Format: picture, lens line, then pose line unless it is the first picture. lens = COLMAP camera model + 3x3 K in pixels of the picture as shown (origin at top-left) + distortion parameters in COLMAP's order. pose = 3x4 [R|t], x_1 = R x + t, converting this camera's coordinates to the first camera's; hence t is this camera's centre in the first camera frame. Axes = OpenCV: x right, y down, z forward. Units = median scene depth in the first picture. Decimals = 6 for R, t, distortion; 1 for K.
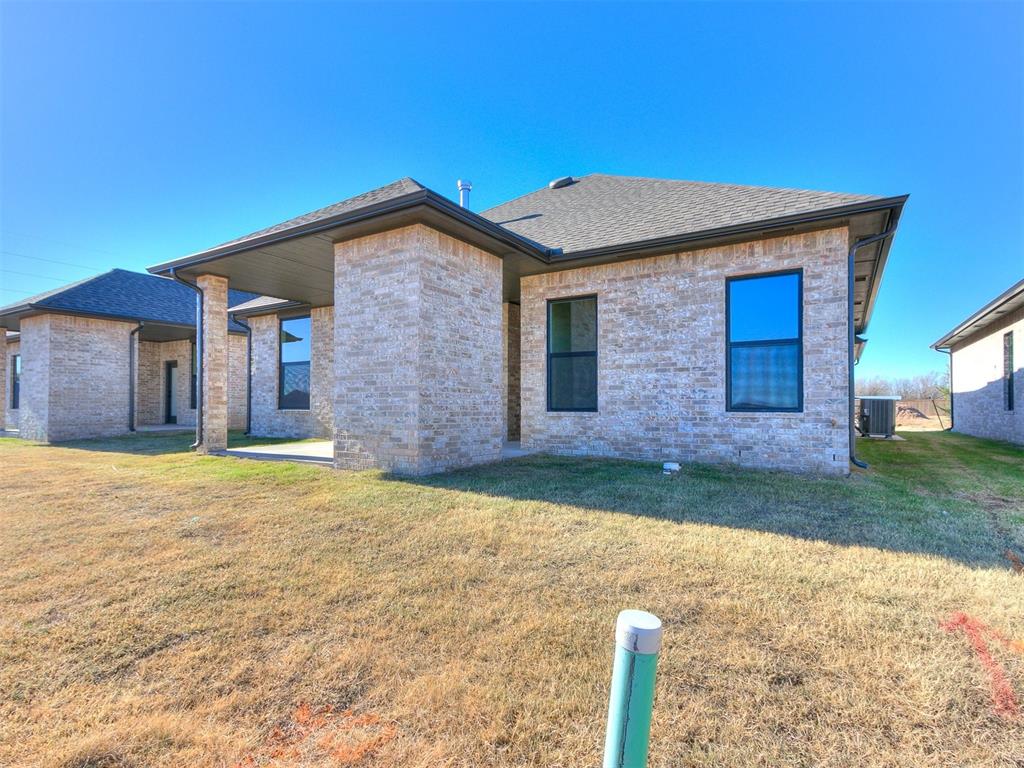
lens RADIAL K [[529.5, 0, 497.6], [0, 529.5, 392.4], [0, 0, 1]] dist [-0.003189, 0.033821]
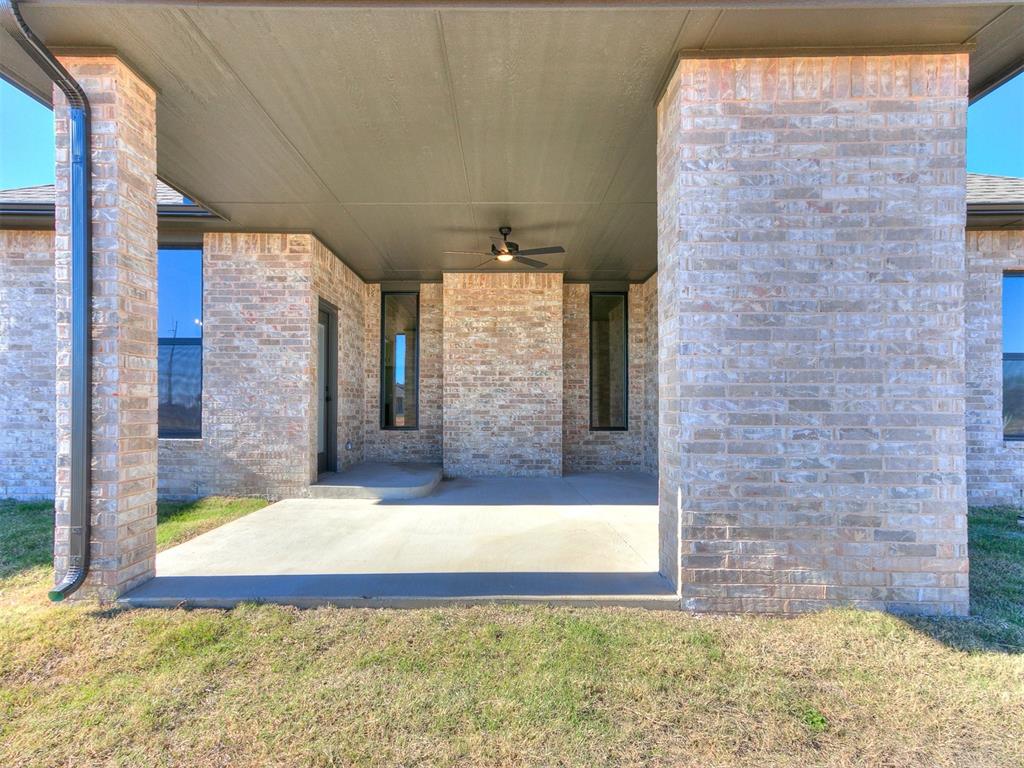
lens RADIAL K [[529.5, 0, 497.6], [0, 529.5, 392.4], [0, 0, 1]] dist [-0.003189, 0.033821]
pose [[0.843725, 0.014762, 0.536572, -0.654624], [-0.015970, 0.999870, -0.002397, -0.021854], [-0.536538, -0.006547, 0.843851, 0.740482]]
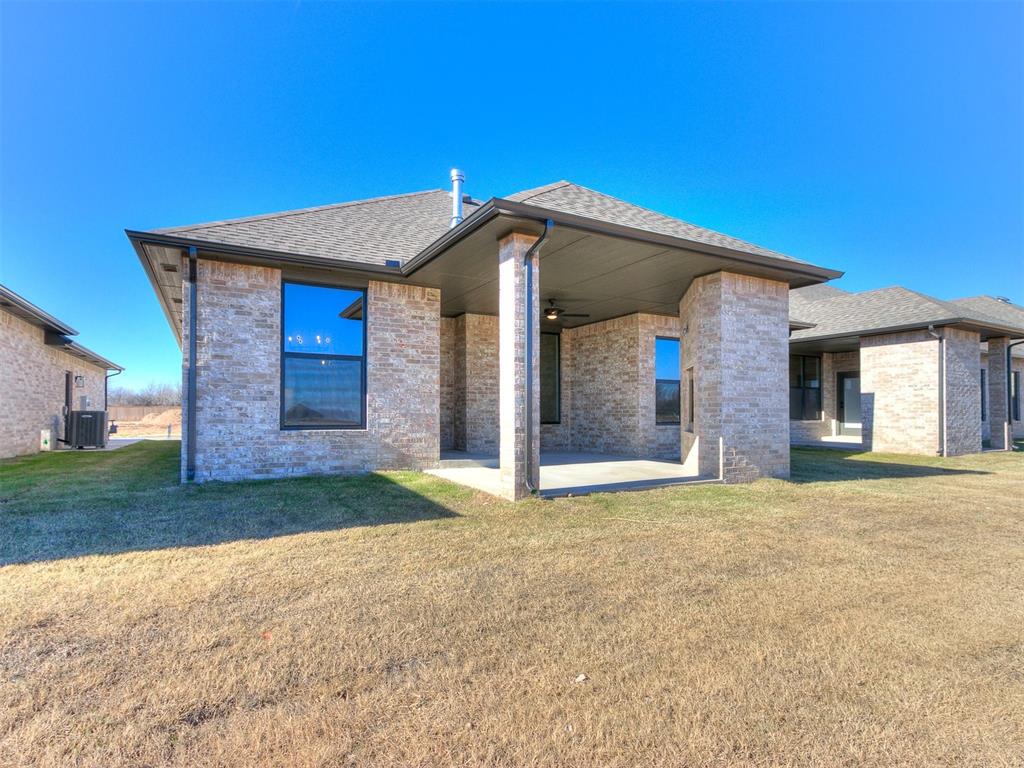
lens RADIAL K [[529.5, 0, 497.6], [0, 529.5, 392.4], [0, 0, 1]] dist [-0.003189, 0.033821]
pose [[0.481759, 0.033309, 0.875671, -1.462726], [-0.024686, 0.999397, -0.024434, -0.002784], [-0.875956, -0.009846, 0.482290, 0.893646]]
